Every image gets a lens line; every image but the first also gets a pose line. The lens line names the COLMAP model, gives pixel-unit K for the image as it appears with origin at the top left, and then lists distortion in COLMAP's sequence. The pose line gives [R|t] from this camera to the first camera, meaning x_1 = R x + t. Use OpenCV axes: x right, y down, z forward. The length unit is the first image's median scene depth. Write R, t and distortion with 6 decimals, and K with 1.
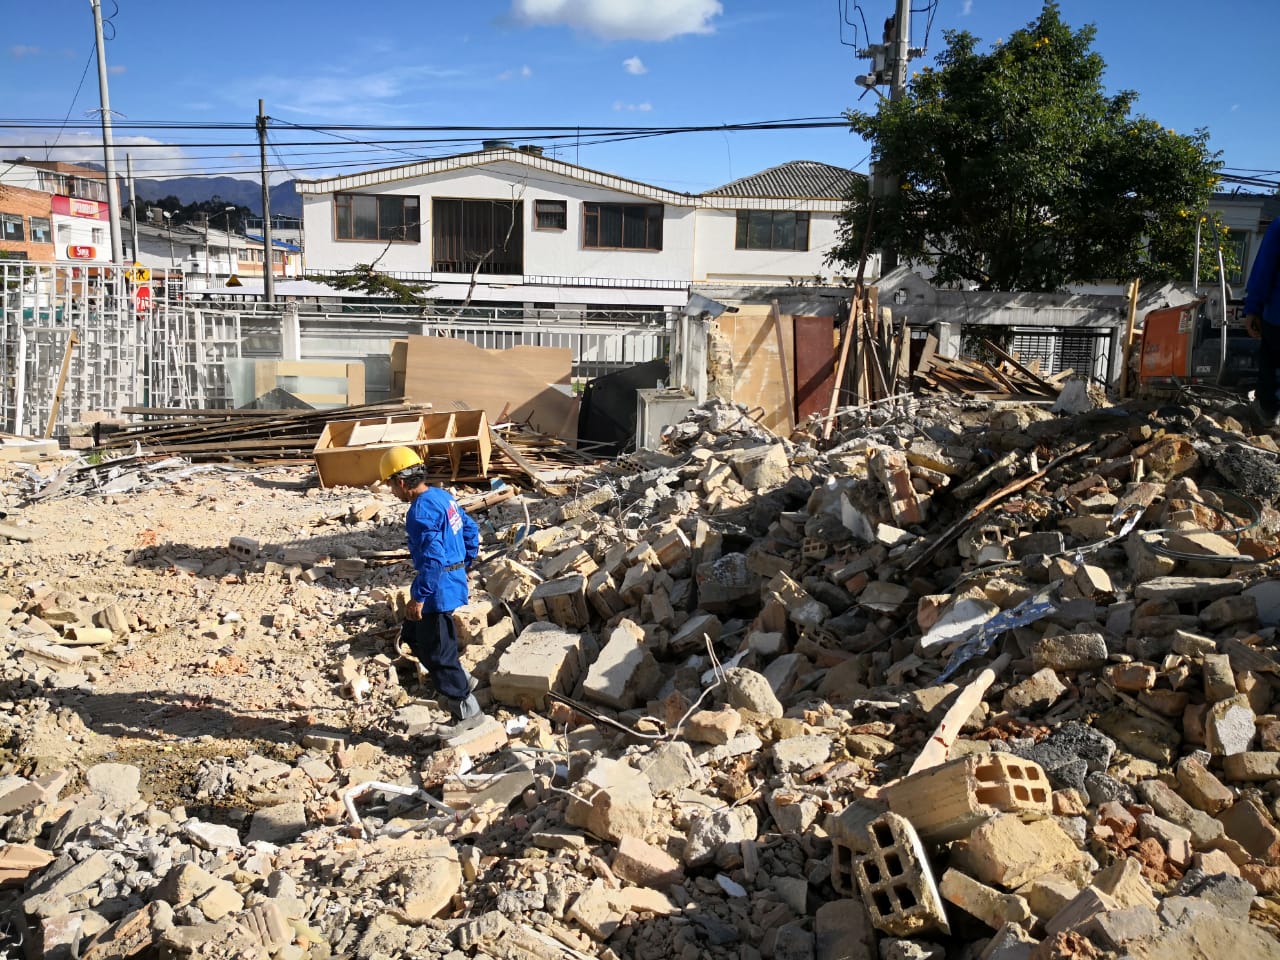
lens RADIAL K [[994.7, 0, 680.3], [0, 994.7, 475.9], [0, 0, 1]] dist [-0.007678, -0.001280]
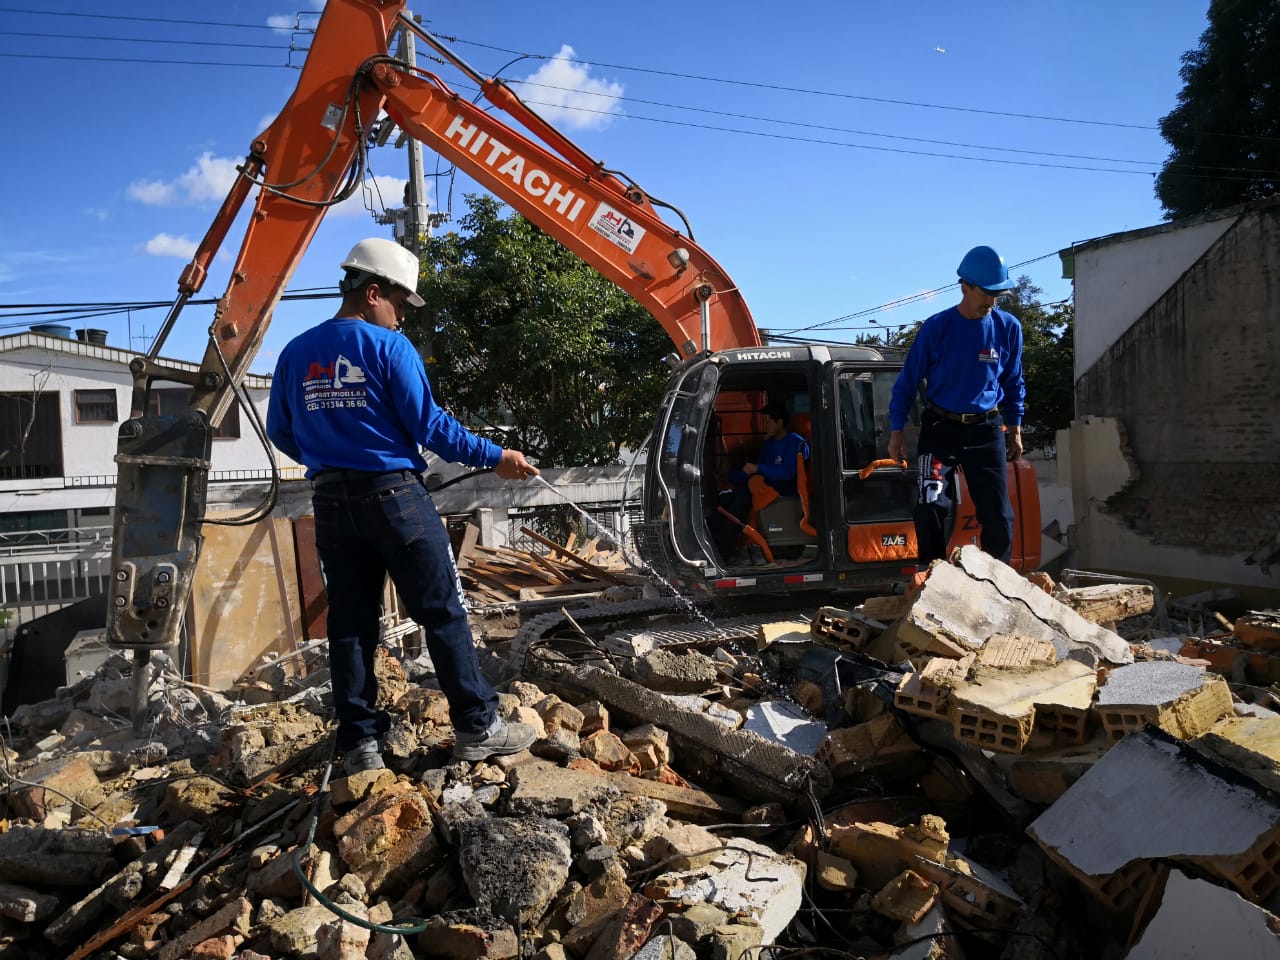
lens RADIAL K [[994.7, 0, 680.3], [0, 994.7, 475.9], [0, 0, 1]] dist [-0.007678, -0.001280]
pose [[0.945226, -0.077579, 0.317063, 0.426654], [0.128490, 0.981356, -0.142936, -0.099163], [-0.300063, 0.175846, 0.937571, 0.349344]]
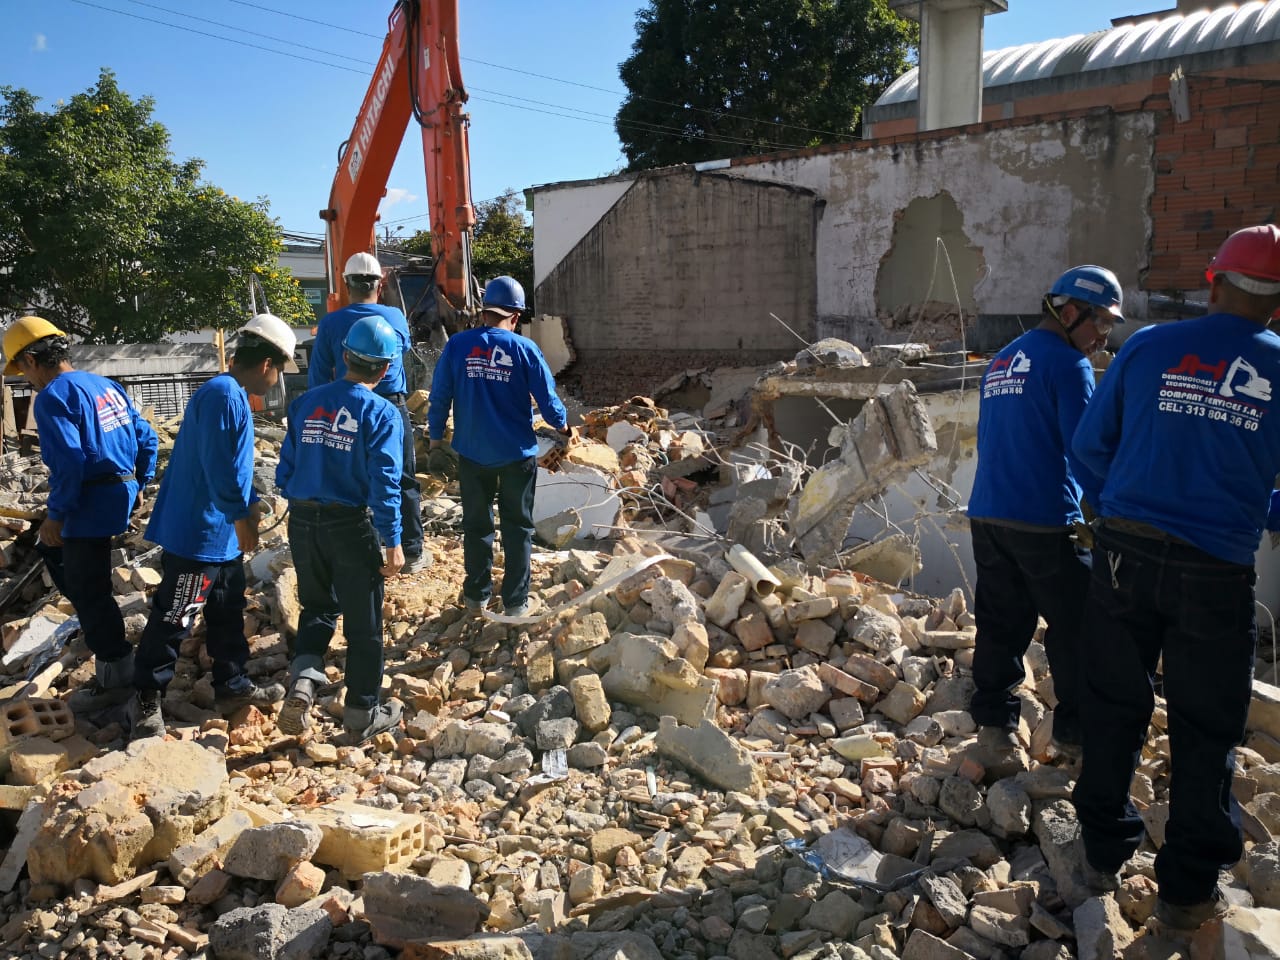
lens RADIAL K [[984.2, 0, 588.9], [0, 984.2, 481.4], [0, 0, 1]] dist [0.030935, -0.060290]
pose [[0.743377, -0.140225, 0.654009, 0.019920], [0.163993, 0.986144, 0.025035, 0.032560], [-0.648457, 0.088642, 0.756072, -0.252064]]
